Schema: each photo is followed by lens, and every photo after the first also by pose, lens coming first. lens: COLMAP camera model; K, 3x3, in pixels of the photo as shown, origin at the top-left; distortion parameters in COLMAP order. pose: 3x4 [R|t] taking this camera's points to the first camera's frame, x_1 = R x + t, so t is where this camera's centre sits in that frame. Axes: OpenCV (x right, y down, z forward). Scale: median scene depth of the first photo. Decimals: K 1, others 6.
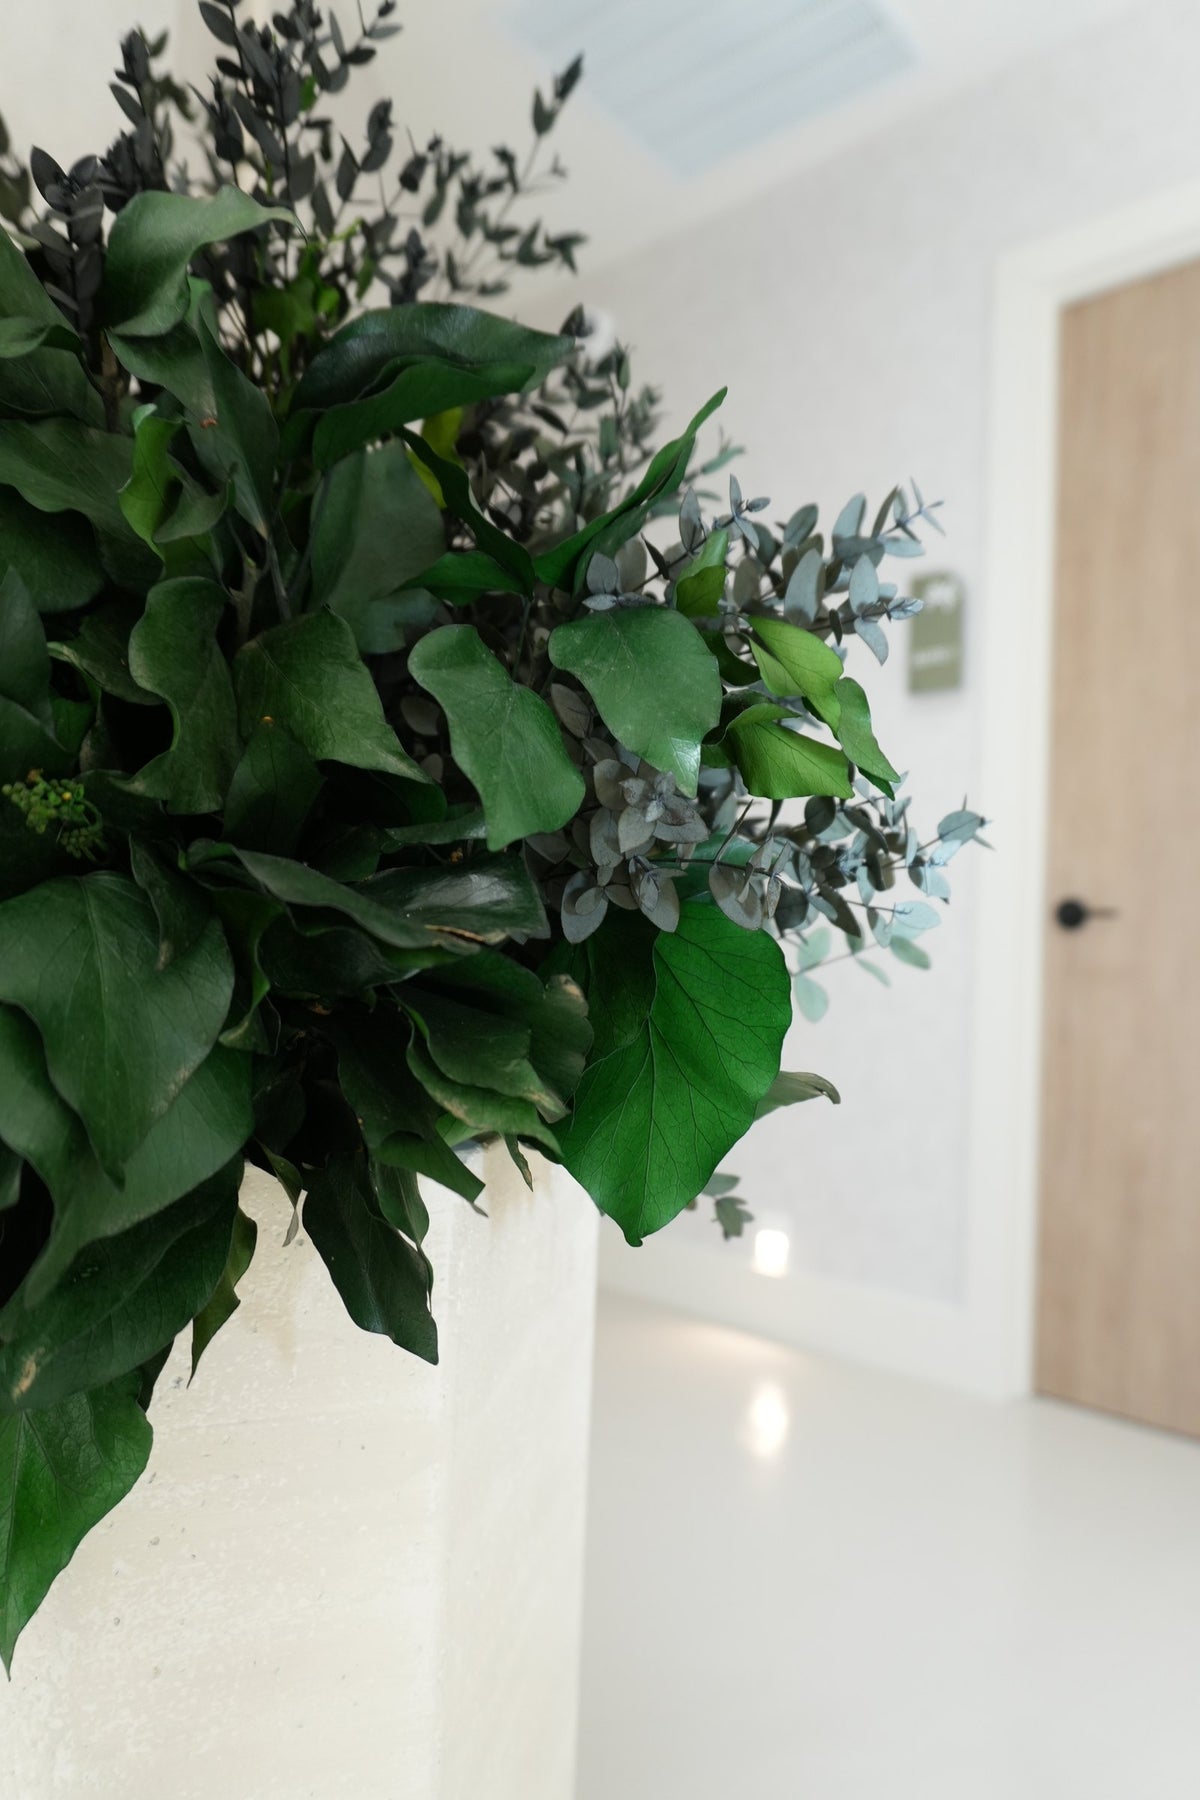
lens RADIAL K [[1235.2, 0, 597.8], [0, 1235.2, 899.5], [0, 0, 1]] dist [0.019659, -0.010847]
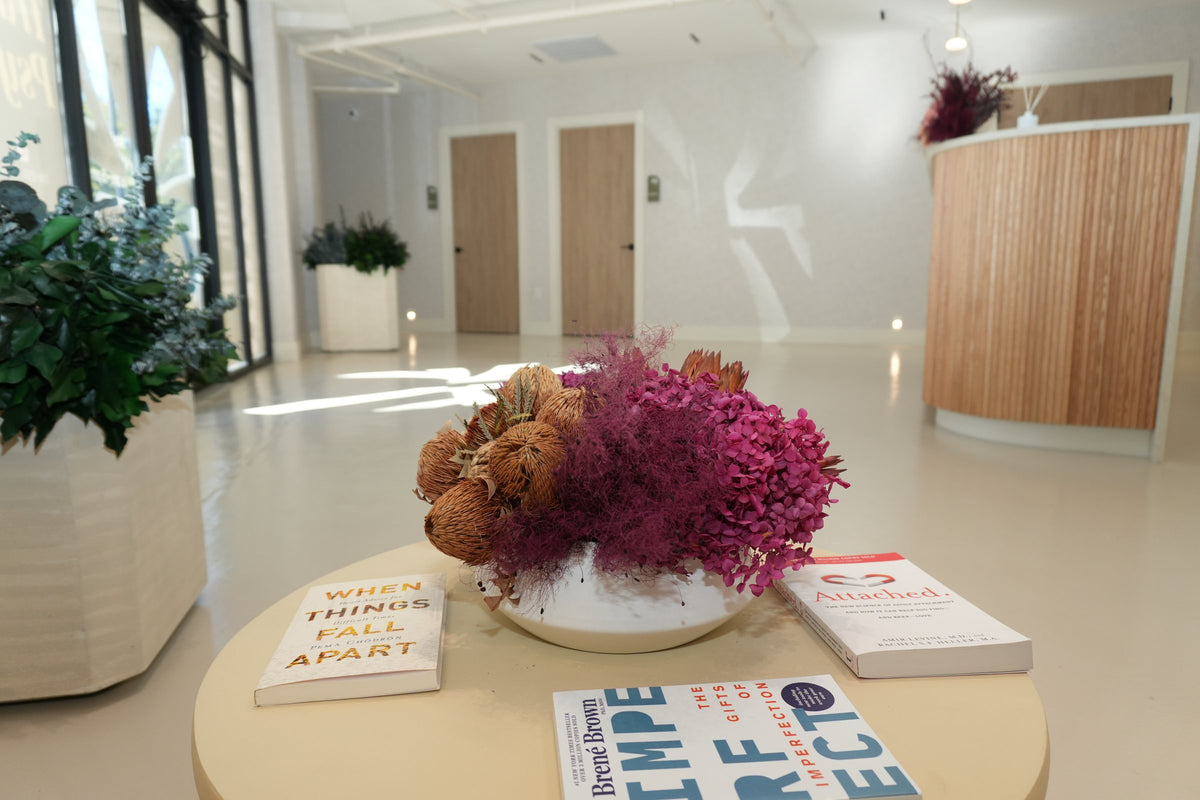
lens RADIAL K [[823.5, 0, 607.8], [0, 823.5, 386.0], [0, 0, 1]] dist [0.019659, -0.010847]
pose [[0.933502, -0.089790, 0.347148, -0.369449], [0.019513, 0.979426, 0.200858, -0.130105], [-0.358041, -0.180727, 0.916048, -2.980261]]
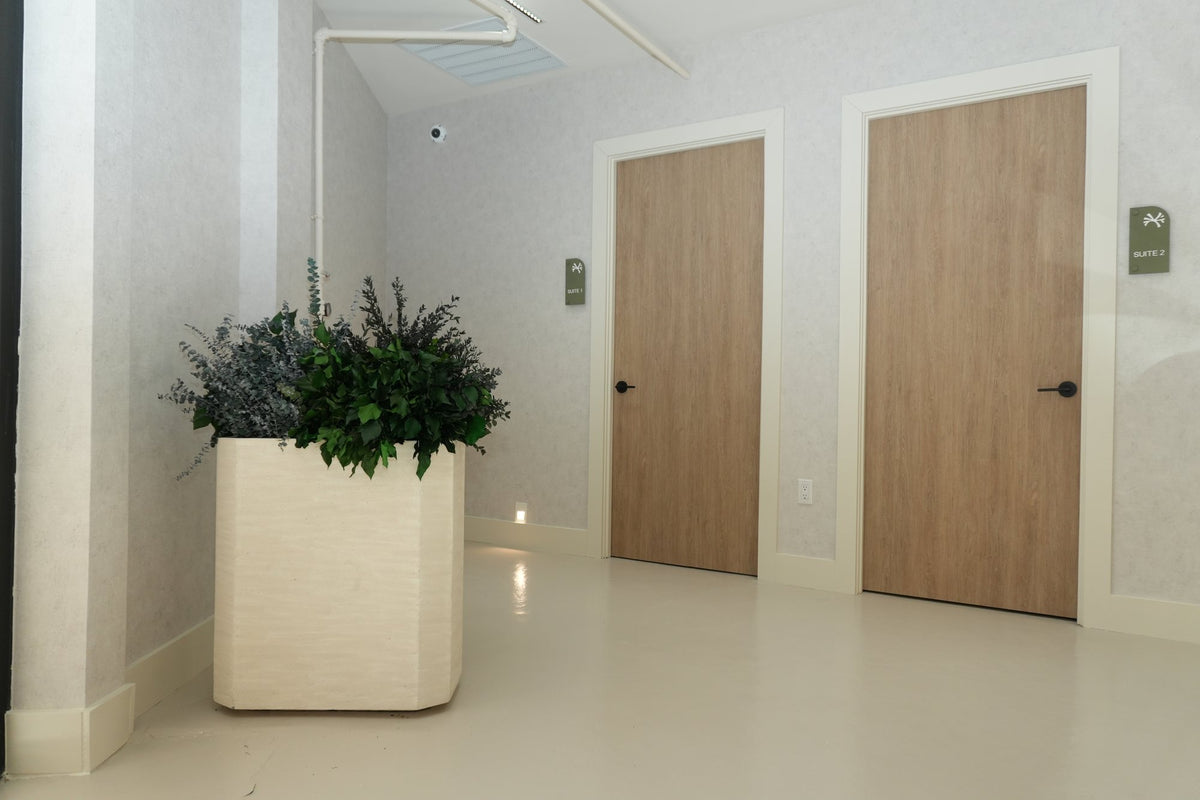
lens RADIAL K [[823.5, 0, 595.8], [0, 823.5, 398.4], [0, 0, 1]] dist [0.019659, -0.010847]
pose [[0.980649, -0.020637, 0.194685, -0.040537], [0.009234, 0.998198, 0.059296, -0.075646], [-0.195558, -0.056351, 0.979072, -0.850509]]
